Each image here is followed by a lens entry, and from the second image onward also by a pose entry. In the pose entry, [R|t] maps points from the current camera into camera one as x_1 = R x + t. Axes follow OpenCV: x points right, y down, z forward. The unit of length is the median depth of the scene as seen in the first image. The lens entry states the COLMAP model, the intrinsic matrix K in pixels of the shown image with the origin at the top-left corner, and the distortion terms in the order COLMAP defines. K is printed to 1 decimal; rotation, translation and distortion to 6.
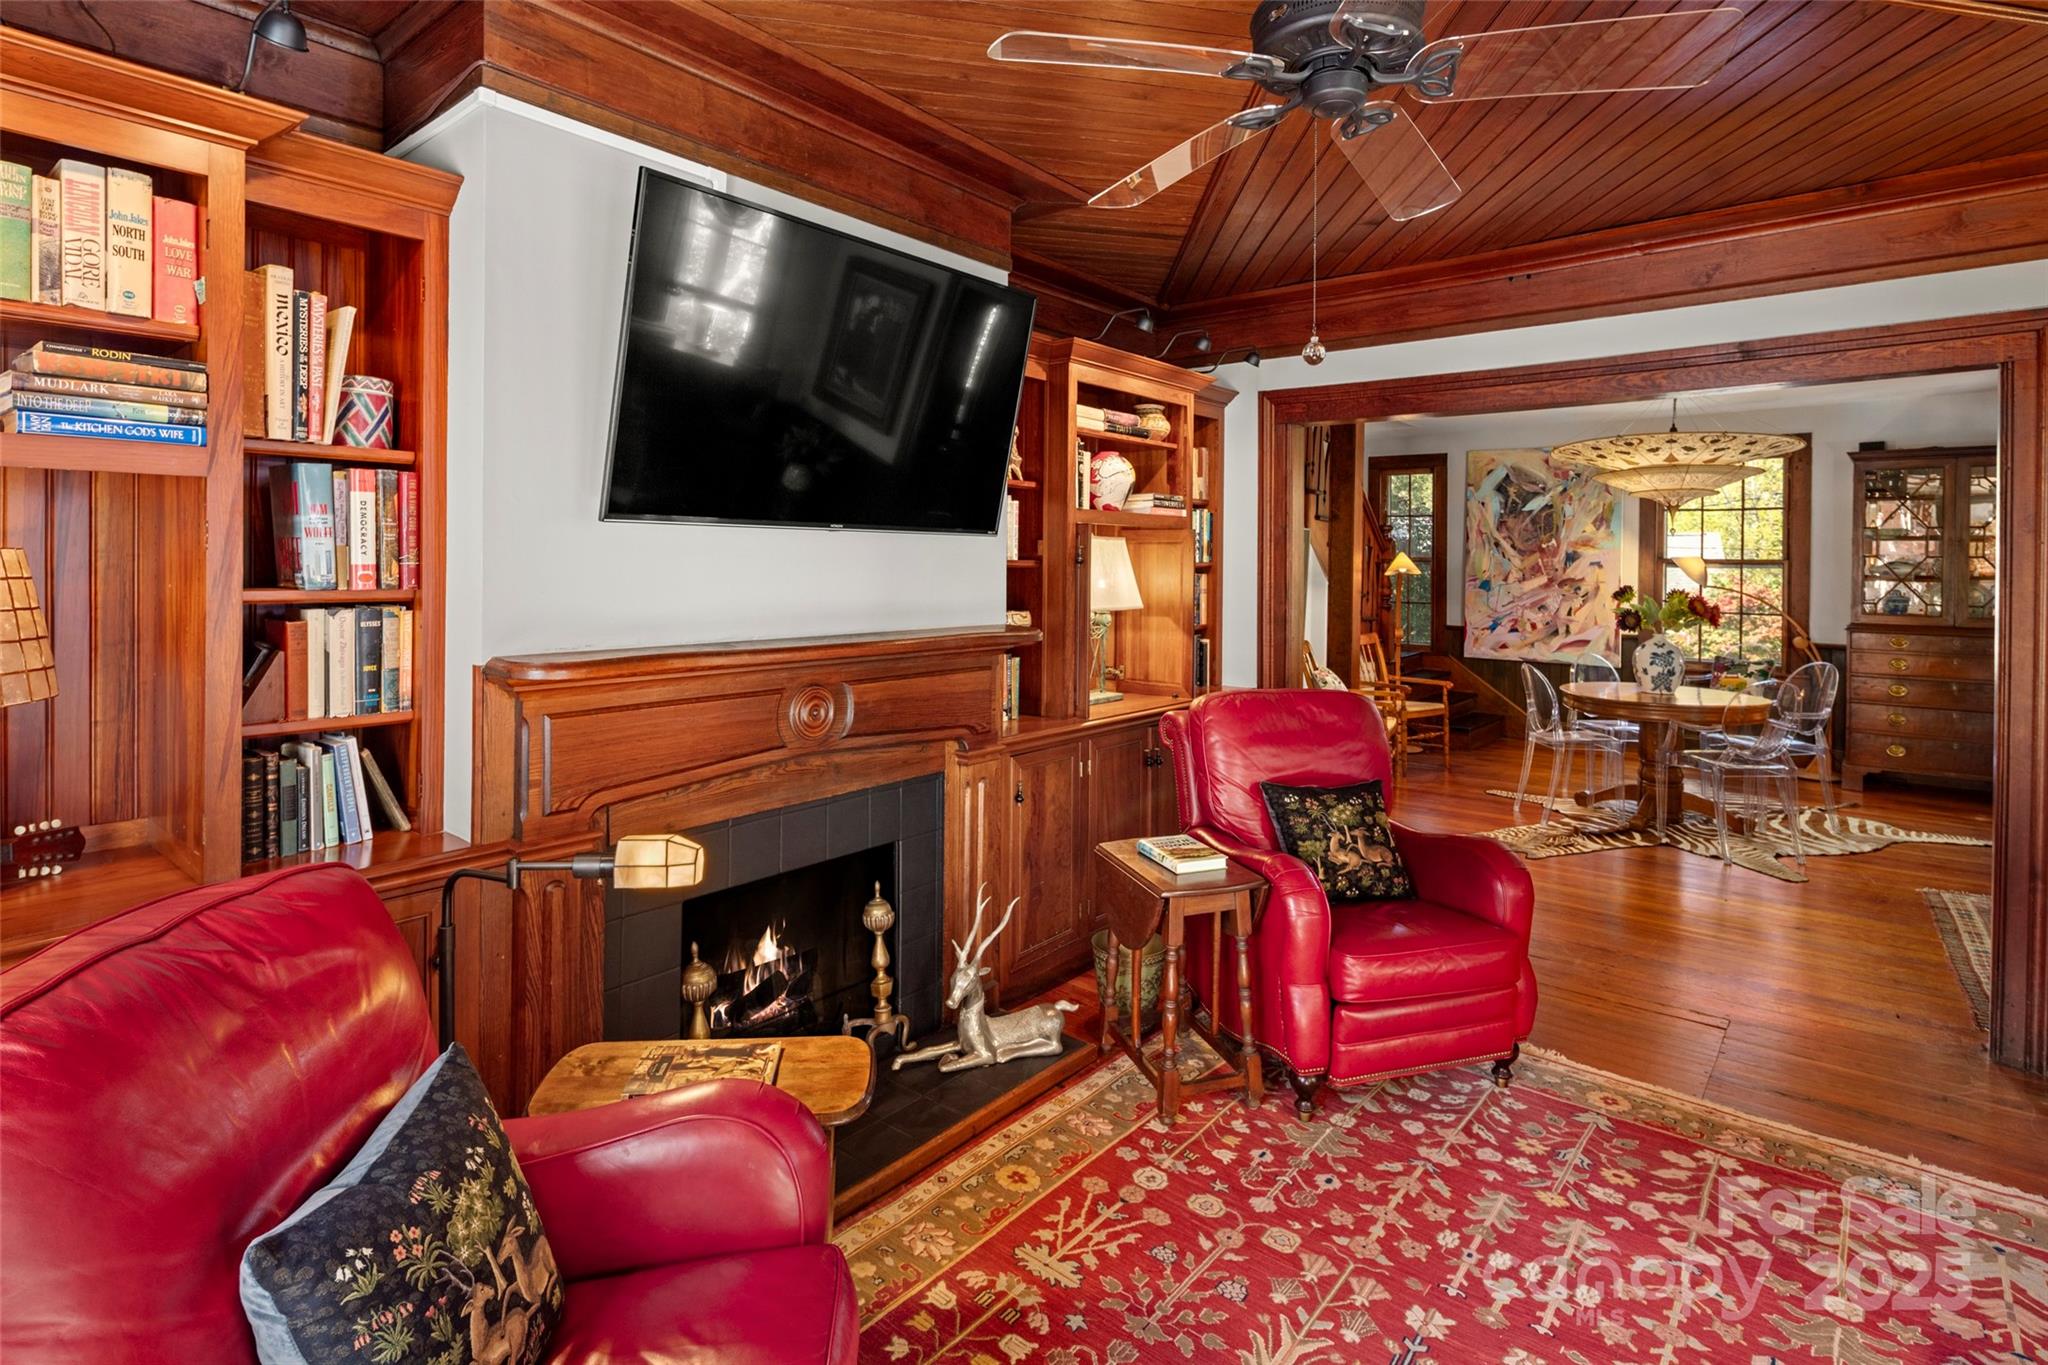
lens RADIAL K [[1026.7, 0, 1038.2], [0, 1026.7, 569.8], [0, 0, 1]] dist [0.002127, -0.001302]
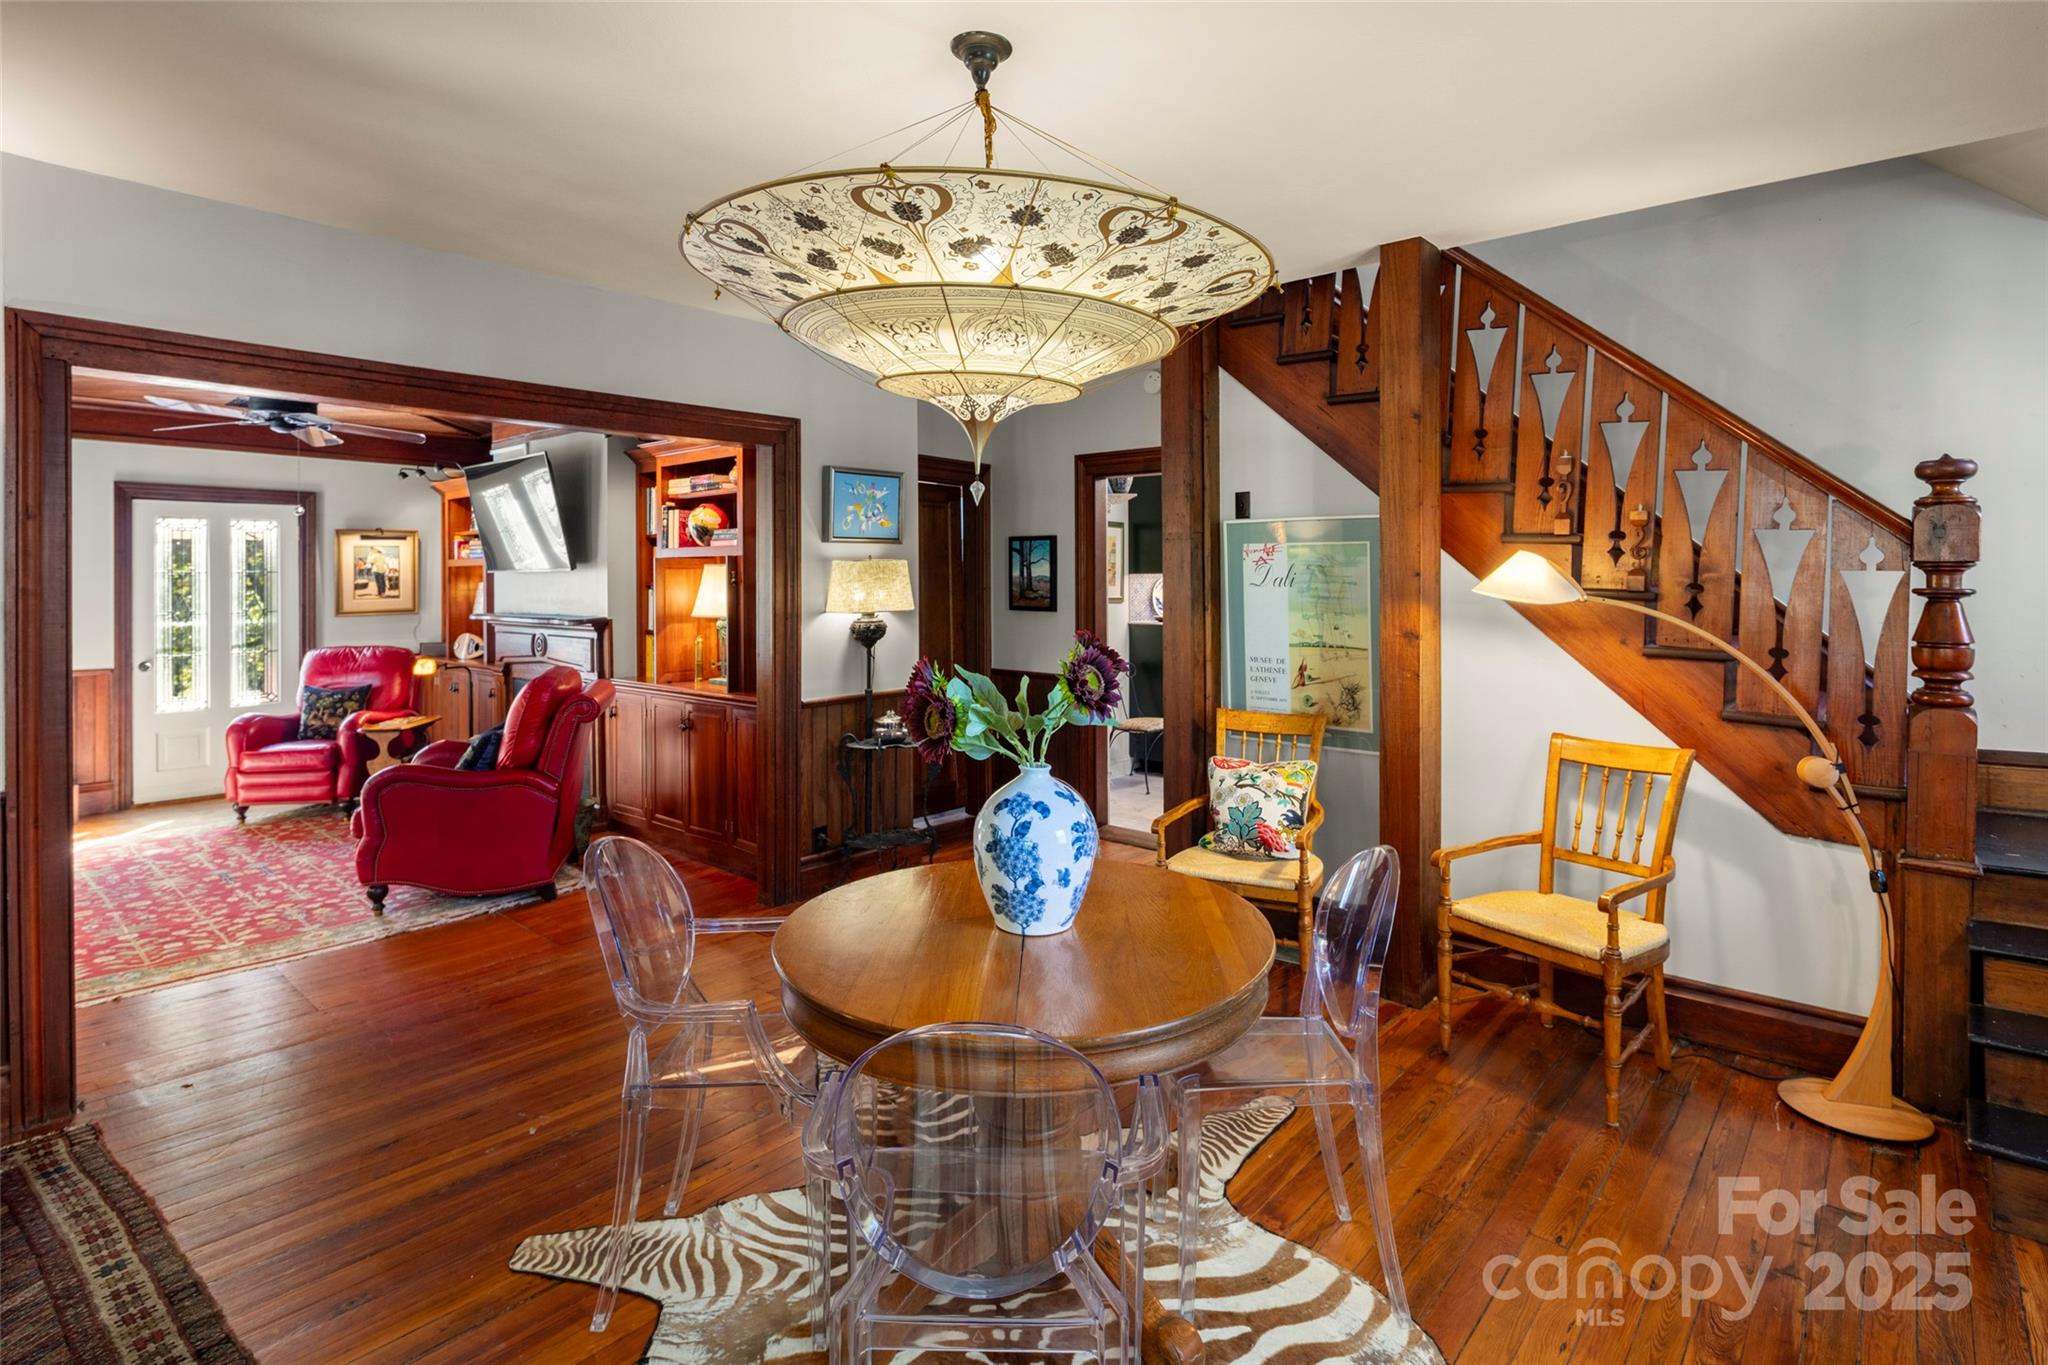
lens RADIAL K [[1006.8, 0, 1035.8], [0, 1006.8, 582.3], [0, 0, 1]] dist [0.001300, -0.000292]
pose [[-0.031767, -0.005416, -0.999481, 0.987259], [-0.003079, 0.999981, -0.005321, -0.001508], [0.999491, 0.002908, -0.031783, 1.032173]]
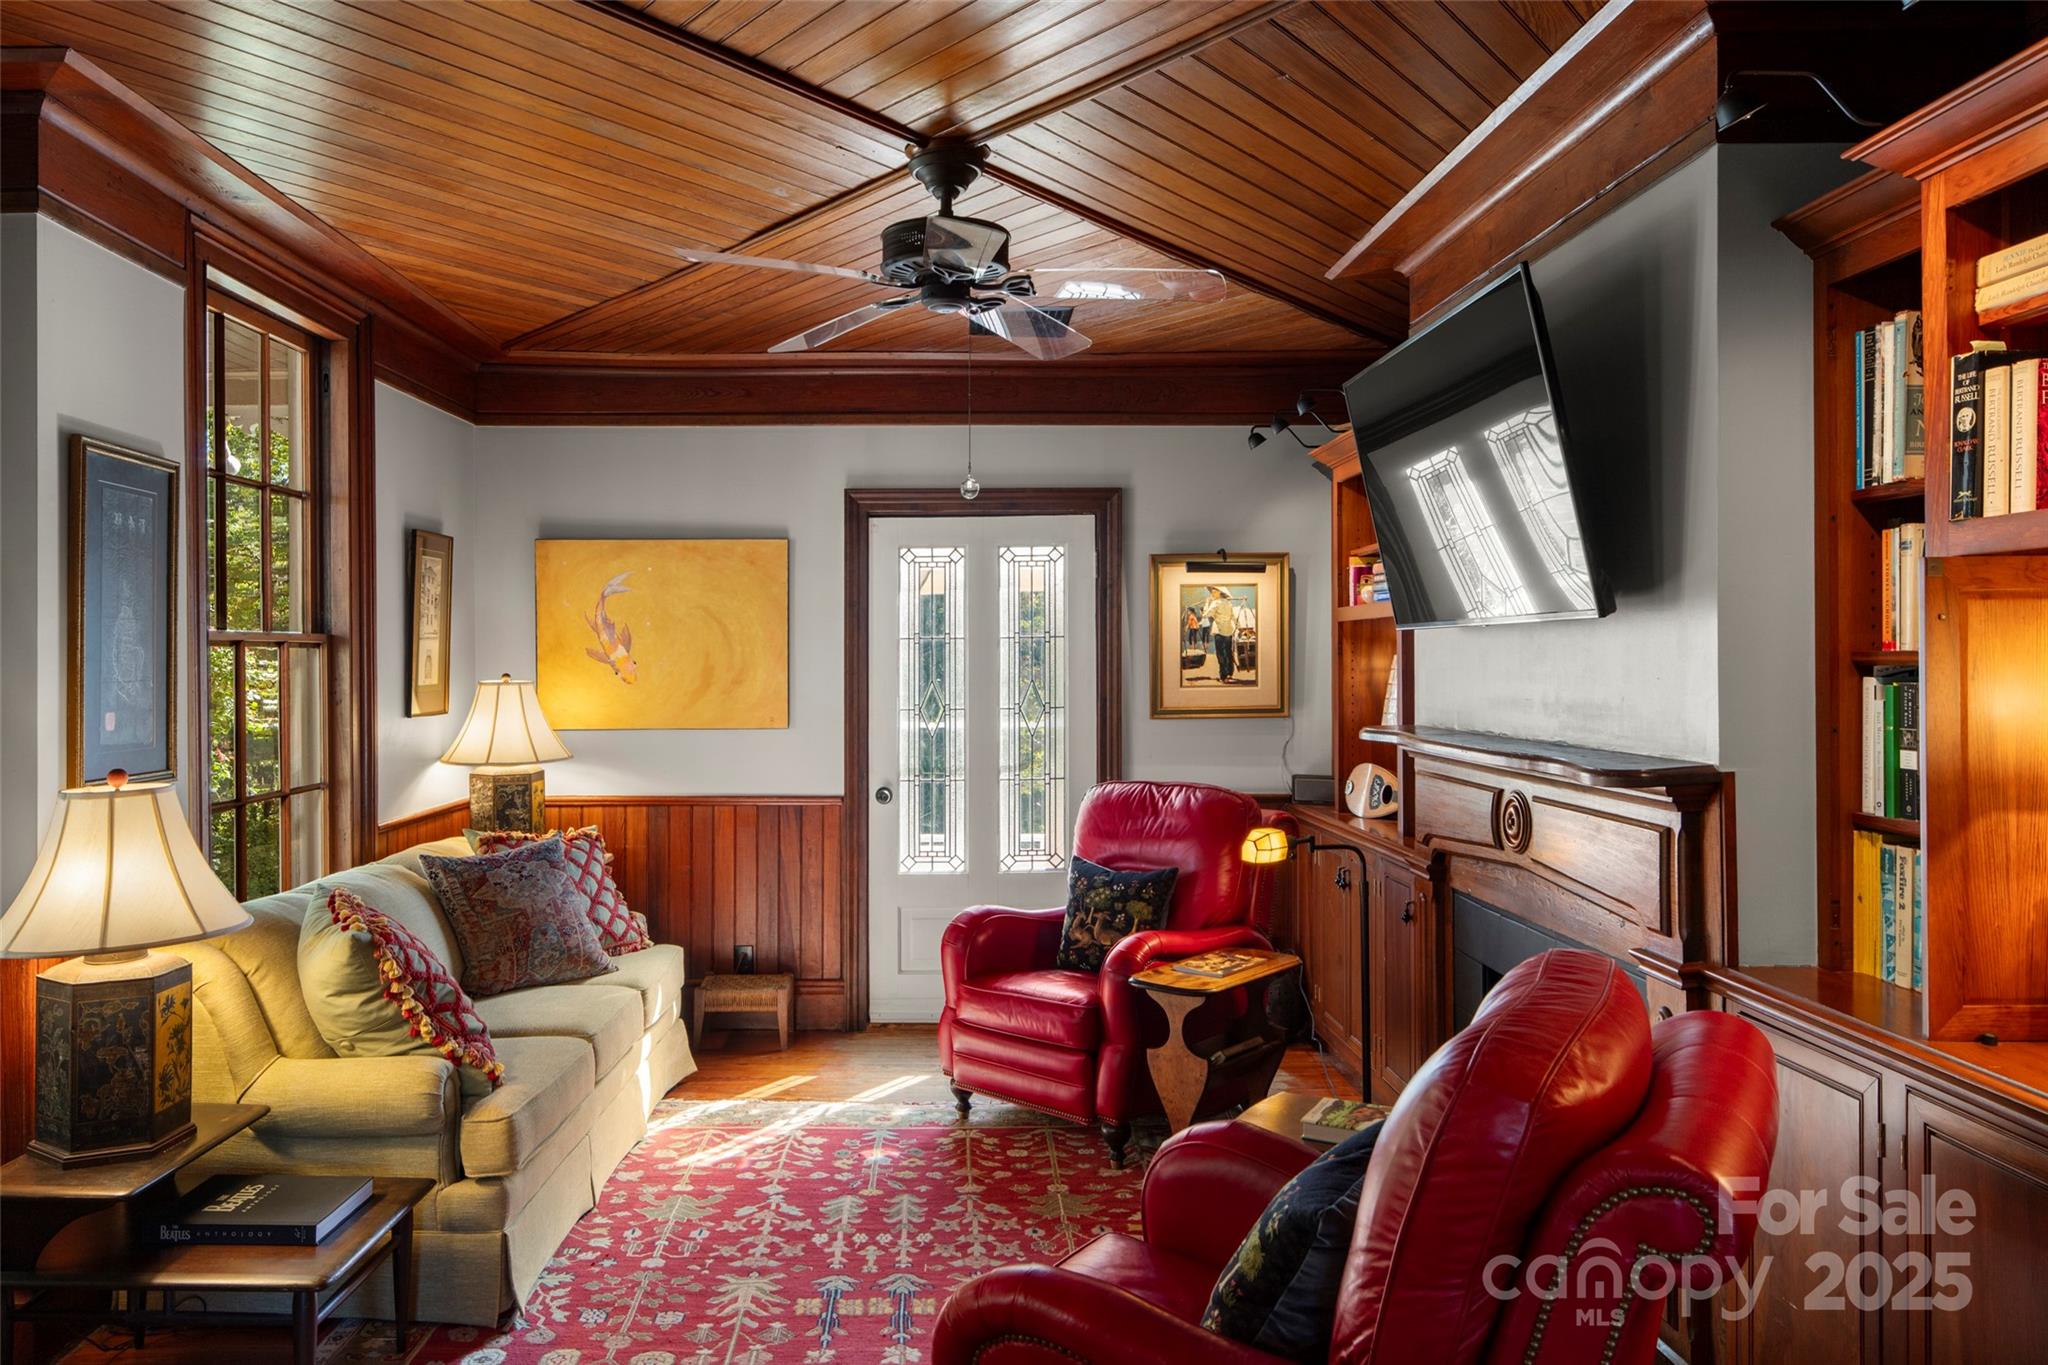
lens RADIAL K [[1412.6, 0, 948.1], [0, 1412.6, 651.4], [0, 0, 1]] dist [0.001743, -0.000144]
pose [[-0.774399, -0.006845, -0.632660, 0.446152], [-0.004995, 0.999976, -0.004706, -0.002604], [0.632677, -0.000484, -0.774415, 0.755568]]
